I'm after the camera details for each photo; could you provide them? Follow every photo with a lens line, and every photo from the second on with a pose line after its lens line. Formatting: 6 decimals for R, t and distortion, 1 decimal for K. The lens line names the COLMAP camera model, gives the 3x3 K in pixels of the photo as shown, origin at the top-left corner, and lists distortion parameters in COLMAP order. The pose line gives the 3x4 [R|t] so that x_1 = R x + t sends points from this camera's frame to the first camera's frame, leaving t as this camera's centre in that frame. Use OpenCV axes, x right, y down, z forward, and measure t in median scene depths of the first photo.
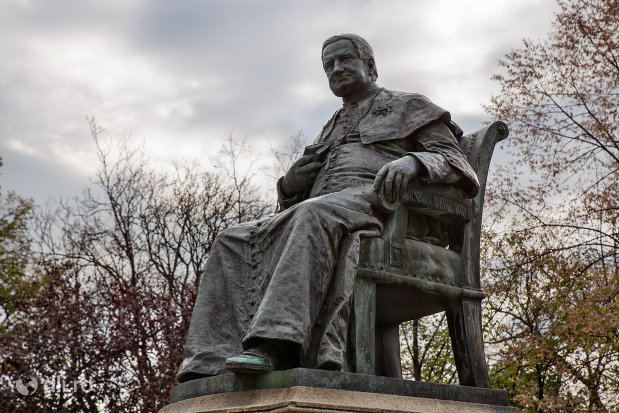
lens RADIAL K [[1090.8, 0, 310.4], [0, 1090.8, 207.6], [0, 0, 1]] dist [0.034219, 0.000000]
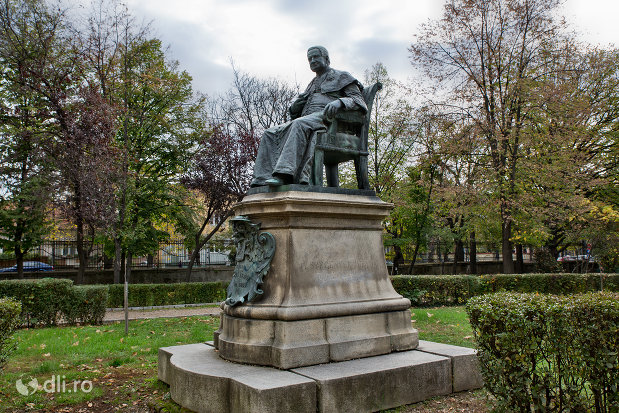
lens RADIAL K [[567.5, 0, 308.7], [0, 567.5, 206.3], [0, 0, 1]] dist [-0.089989, -0.003769]
pose [[0.994588, 0.009314, -0.103477, 0.153008], [0.016182, 0.969933, 0.242835, -0.121313], [0.102628, -0.243195, 0.964533, -0.314294]]
